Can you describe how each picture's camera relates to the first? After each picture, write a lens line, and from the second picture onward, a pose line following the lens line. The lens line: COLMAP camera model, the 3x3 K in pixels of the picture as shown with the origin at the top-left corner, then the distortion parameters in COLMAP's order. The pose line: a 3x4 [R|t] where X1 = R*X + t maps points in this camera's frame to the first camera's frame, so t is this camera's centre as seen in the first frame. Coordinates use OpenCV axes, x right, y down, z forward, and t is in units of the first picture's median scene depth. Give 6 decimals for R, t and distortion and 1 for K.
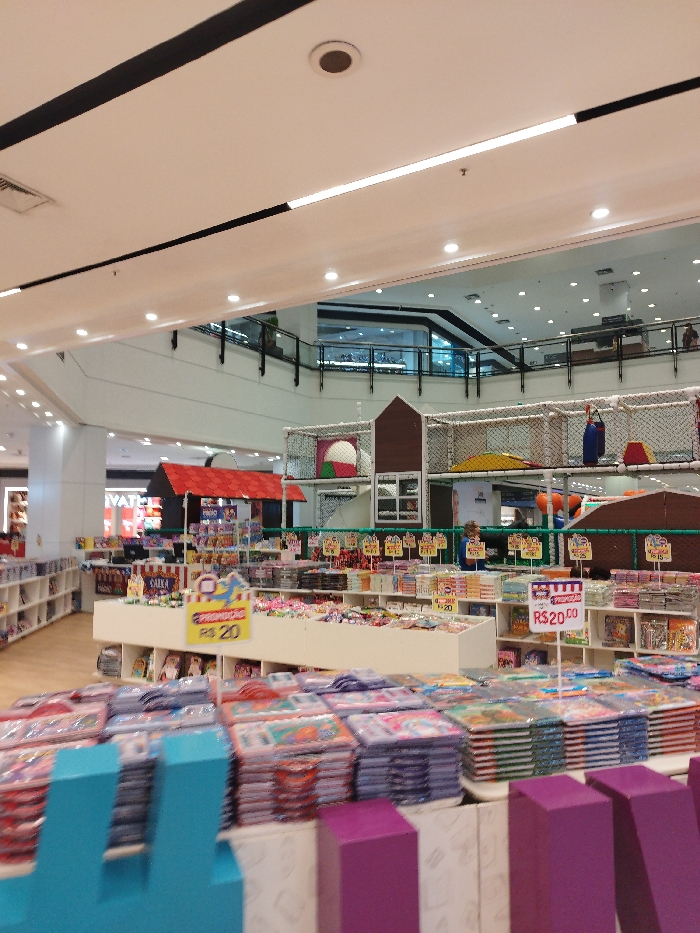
lens RADIAL K [[664.8, 0, 351.1], [0, 664.8, 468.1], [0, 0, 1]] dist [0.027879, -0.000151]
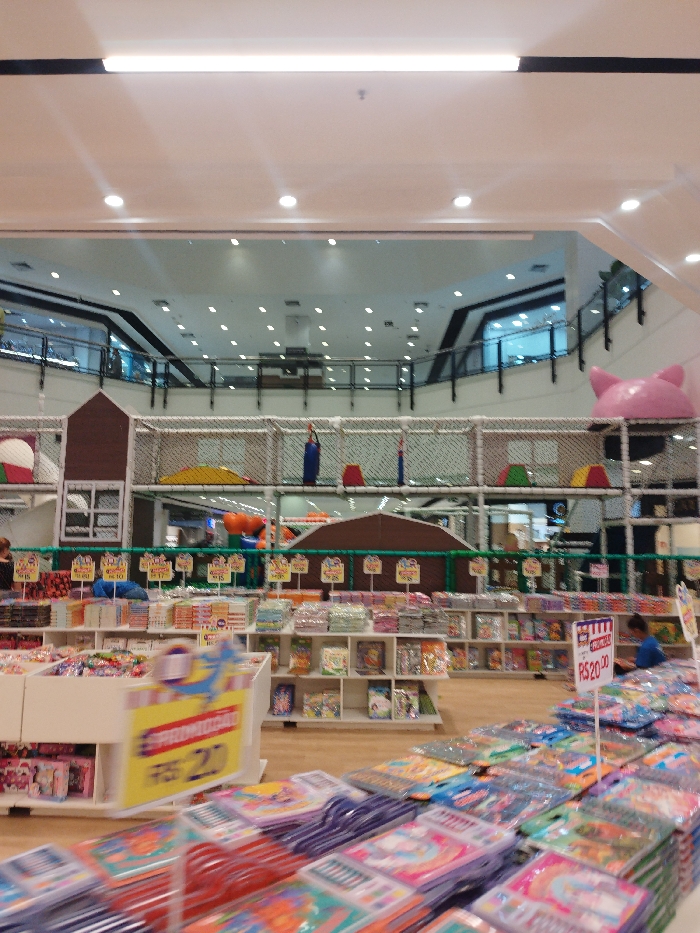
lens RADIAL K [[664.8, 0, 347.7], [0, 664.8, 468.4], [0, 0, 1]] dist [0.027879, -0.000151]
pose [[0.871750, 0.070113, 0.484909, -0.061595], [-0.055300, 0.997464, -0.044806, 0.010592], [-0.486821, 0.012244, 0.873416, 0.099708]]
